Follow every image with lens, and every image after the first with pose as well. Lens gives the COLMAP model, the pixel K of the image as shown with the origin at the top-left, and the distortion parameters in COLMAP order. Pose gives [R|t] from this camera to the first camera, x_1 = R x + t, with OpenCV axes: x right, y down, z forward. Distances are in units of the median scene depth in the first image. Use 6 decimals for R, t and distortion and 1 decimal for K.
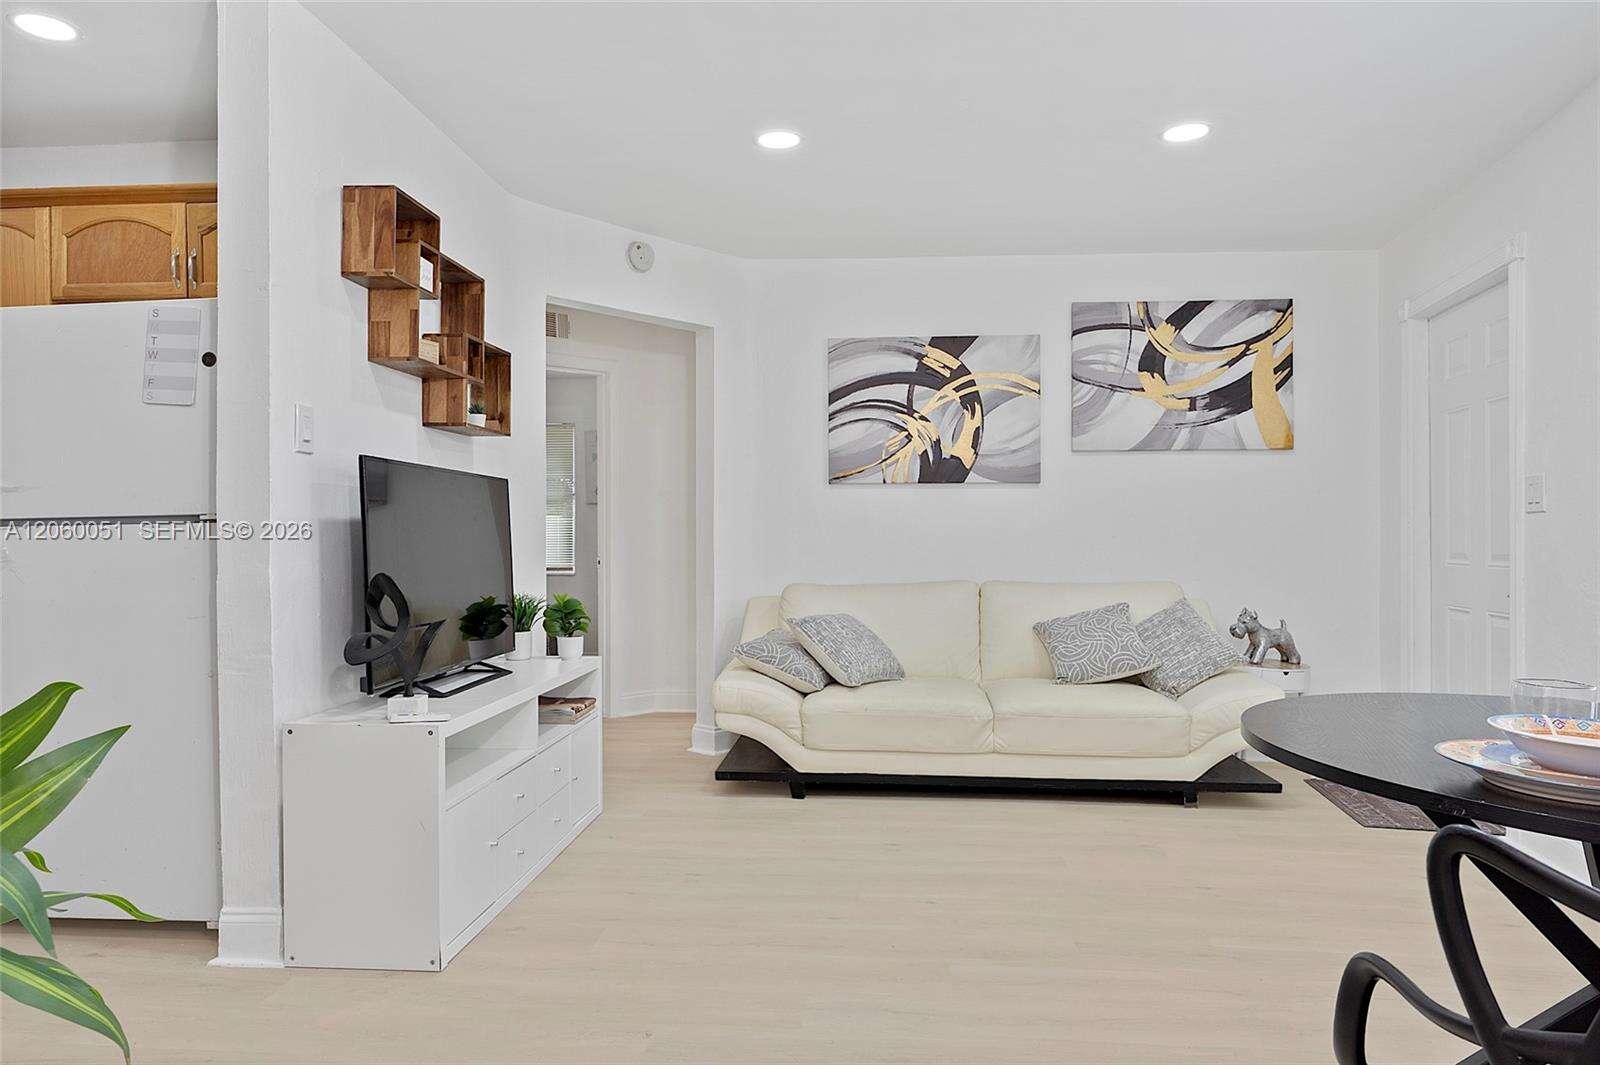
lens RADIAL K [[1033.0, 0, 800.0], [0, 1033.0, 532.5], [0, 0, 1]] dist [-0.000670, -0.000128]
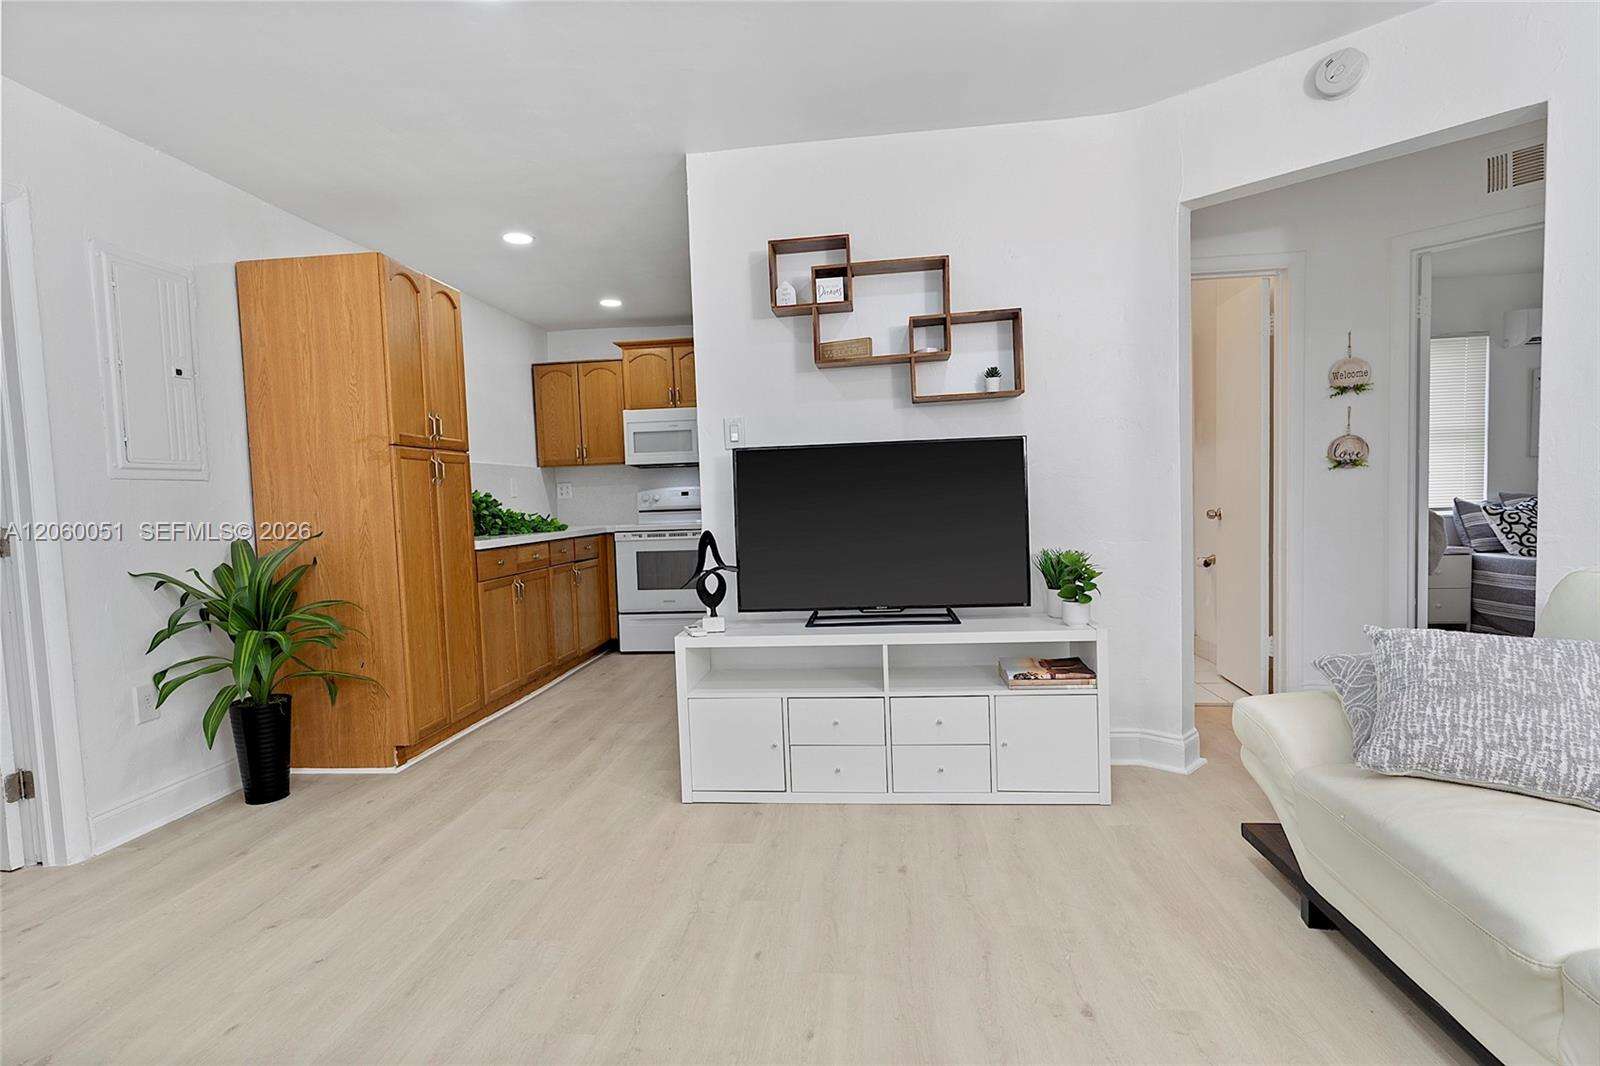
lens RADIAL K [[789.0, 0, 800.5], [0, 789.0, 540.3], [0, 0, 1]] dist [0.003026, 0.000422]
pose [[-0.024519, 0.055649, -0.998149, 0.450729], [0.040721, 0.997676, 0.054623, -0.000889], [0.998870, -0.039306, -0.026728, 0.727786]]
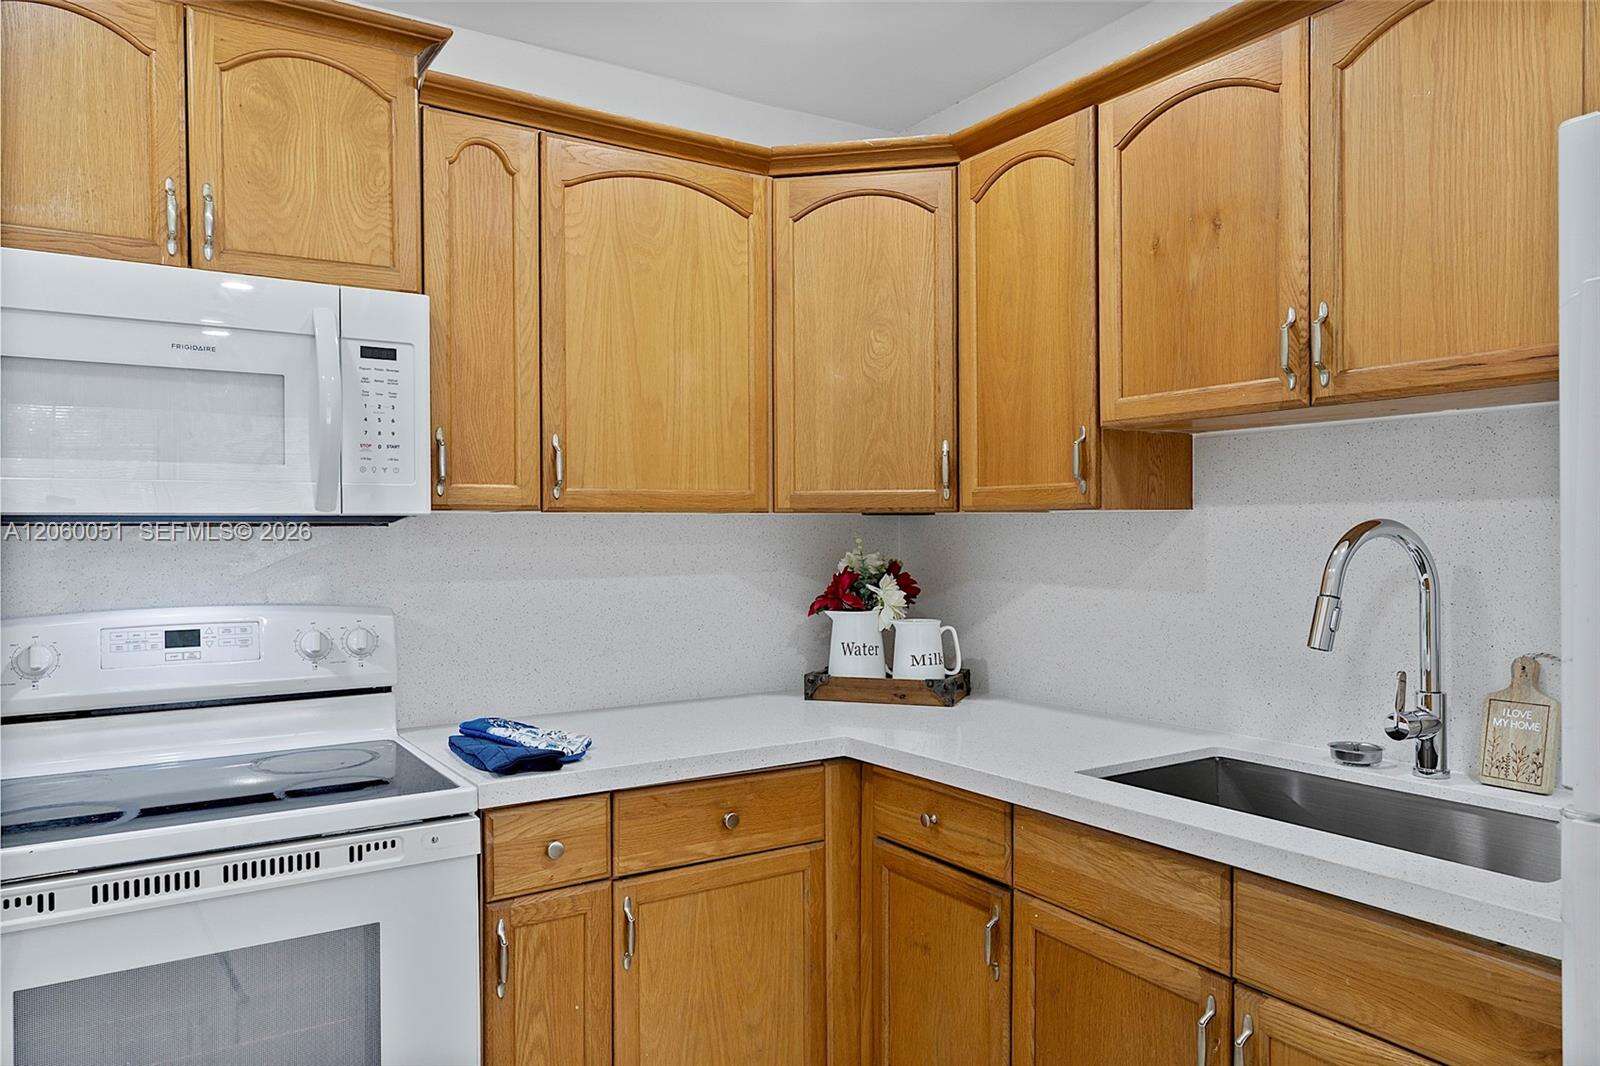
lens RADIAL K [[1085.0, 0, 799.2], [0, 1085.0, 540.4], [0, 0, 1]] dist [-0.001883, 0.000643]
pose [[0.603699, 0.006674, -0.797184, -0.474780], [0.008310, 0.999858, 0.014664, -0.065069], [0.797169, -0.015477, 0.603558, 0.401227]]
